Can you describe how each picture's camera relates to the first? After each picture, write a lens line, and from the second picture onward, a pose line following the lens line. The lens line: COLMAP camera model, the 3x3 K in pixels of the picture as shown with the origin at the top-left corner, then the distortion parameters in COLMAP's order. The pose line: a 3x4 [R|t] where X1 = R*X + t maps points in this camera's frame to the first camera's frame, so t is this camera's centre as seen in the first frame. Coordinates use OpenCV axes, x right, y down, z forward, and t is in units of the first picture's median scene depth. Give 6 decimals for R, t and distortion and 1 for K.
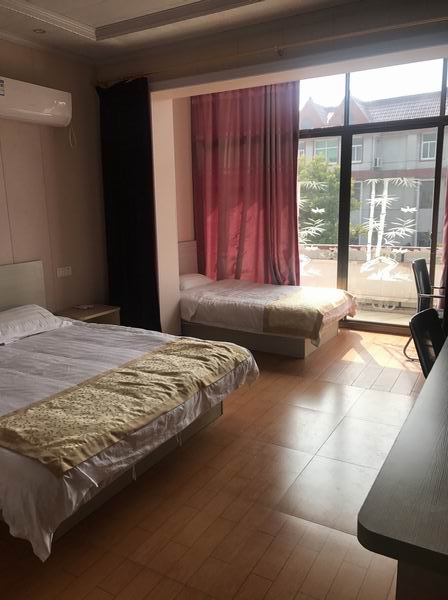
lens RADIAL K [[487.3, 0, 224.3], [0, 487.3, 297.7], [0, 0, 1]] dist [0.034861, -0.044431]
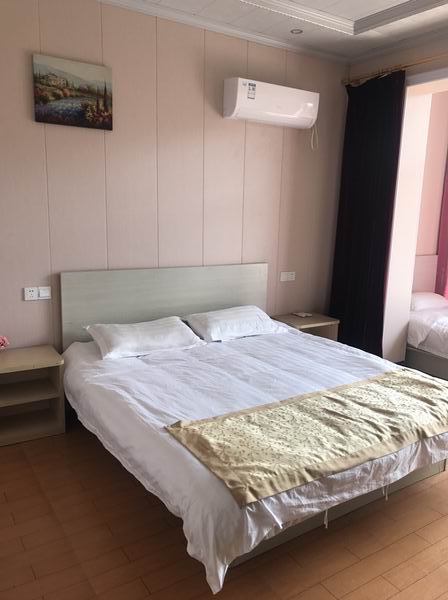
lens RADIAL K [[487.3, 0, 224.3], [0, 487.3, 297.7], [0, 0, 1]] dist [0.034861, -0.044431]
pose [[0.890808, 0.127659, -0.436079, -0.013836], [-0.132131, 0.991026, 0.020203, -0.022101], [0.434745, 0.039623, 0.899682, 0.105815]]
